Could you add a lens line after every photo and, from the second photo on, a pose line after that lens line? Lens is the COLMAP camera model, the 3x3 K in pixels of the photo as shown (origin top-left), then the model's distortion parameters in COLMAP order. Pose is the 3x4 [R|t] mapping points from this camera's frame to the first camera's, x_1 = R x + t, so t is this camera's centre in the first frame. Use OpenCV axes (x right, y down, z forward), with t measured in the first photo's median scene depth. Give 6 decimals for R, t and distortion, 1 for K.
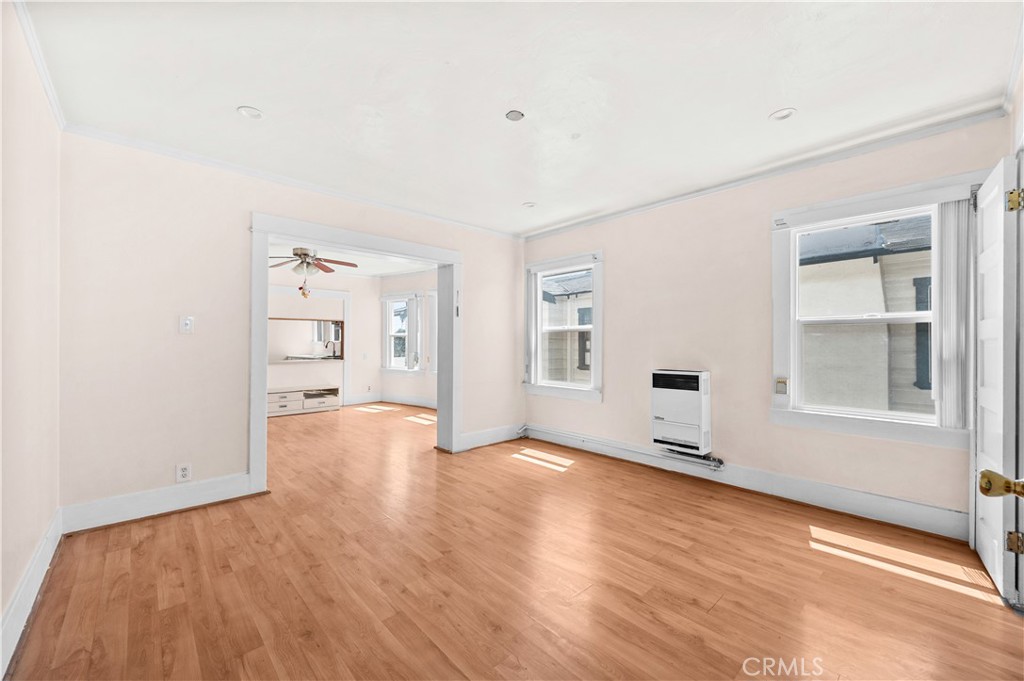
lens RADIAL K [[407.6, 0, 512.0], [0, 407.6, 340.5], [0, 0, 1]] dist [-0.000795, 0.000180]
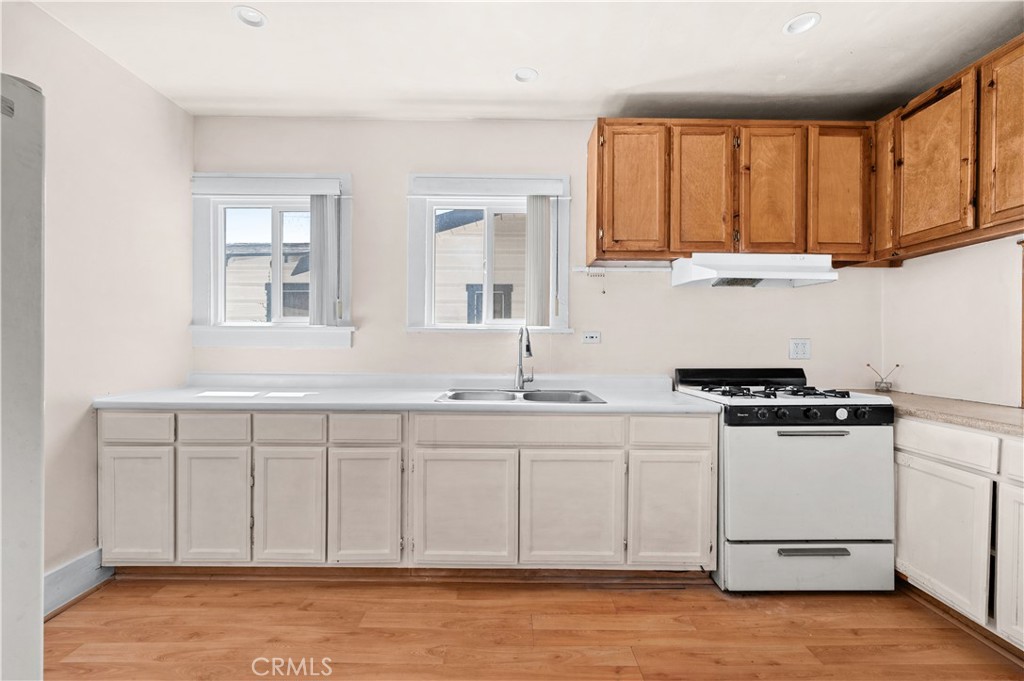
lens RADIAL K [[432.9, 0, 512.0], [0, 432.9, 343.2], [0, 0, 1]] dist [0.000734, -0.000034]
pose [[0.664836, 0.007246, 0.746954, -0.798722], [-0.014868, 0.999883, 0.003533, 0.013441], [-0.746841, -0.013455, 0.664866, 1.055443]]
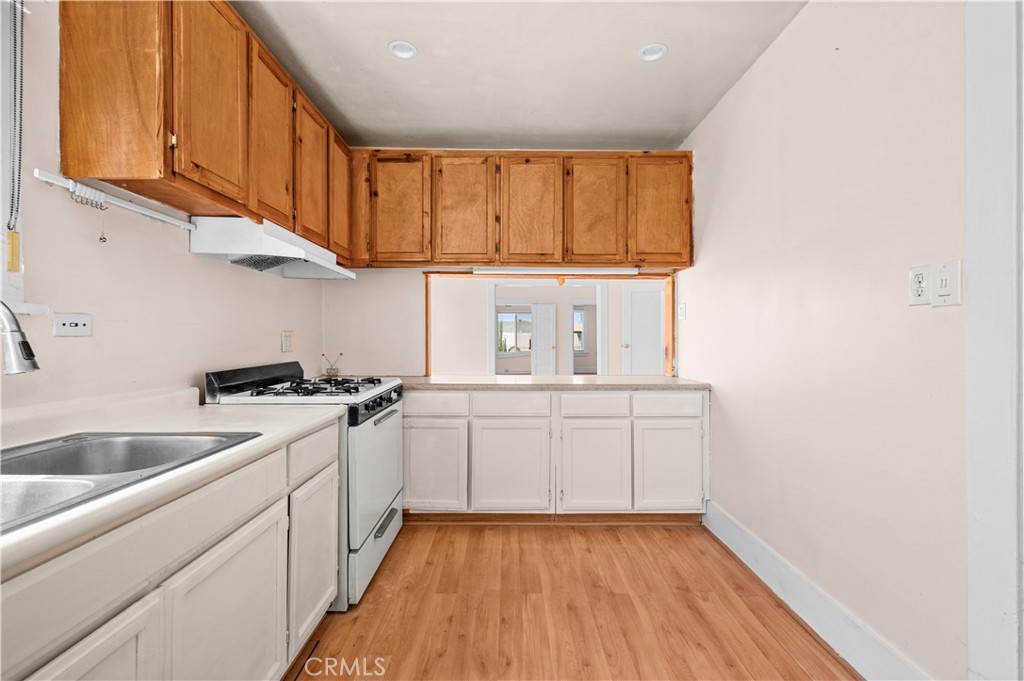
lens RADIAL K [[425.9, 0, 516.8], [0, 425.9, 338.2], [0, 0, 1]] dist [0.000865, 0.000003]
pose [[-0.741855, -0.000294, 0.670561, -0.743429], [-0.007315, 0.999944, -0.007654, 0.014411], [-0.670521, -0.010583, -0.741815, 1.240549]]
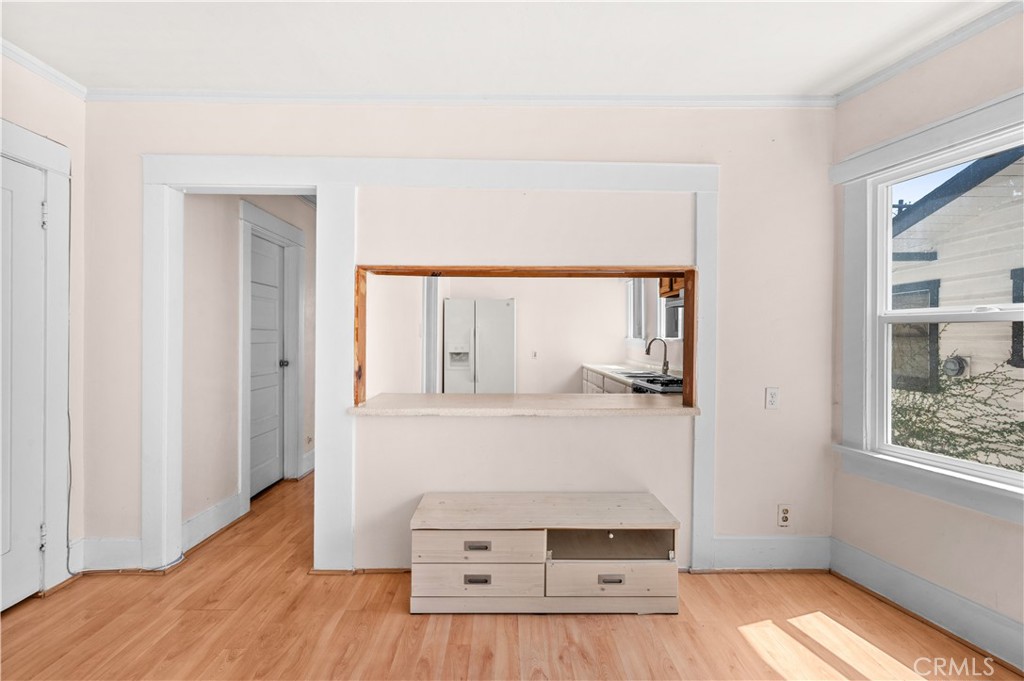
lens RADIAL K [[491.6, 0, 508.9], [0, 491.6, 340.3], [0, 0, 1]] dist [0.000186, 0.000018]
pose [[0.744986, 0.011047, -0.666989, -0.280496], [-0.003417, 0.999913, 0.012744, -0.002537], [0.667072, -0.007215, 0.744958, 0.658270]]
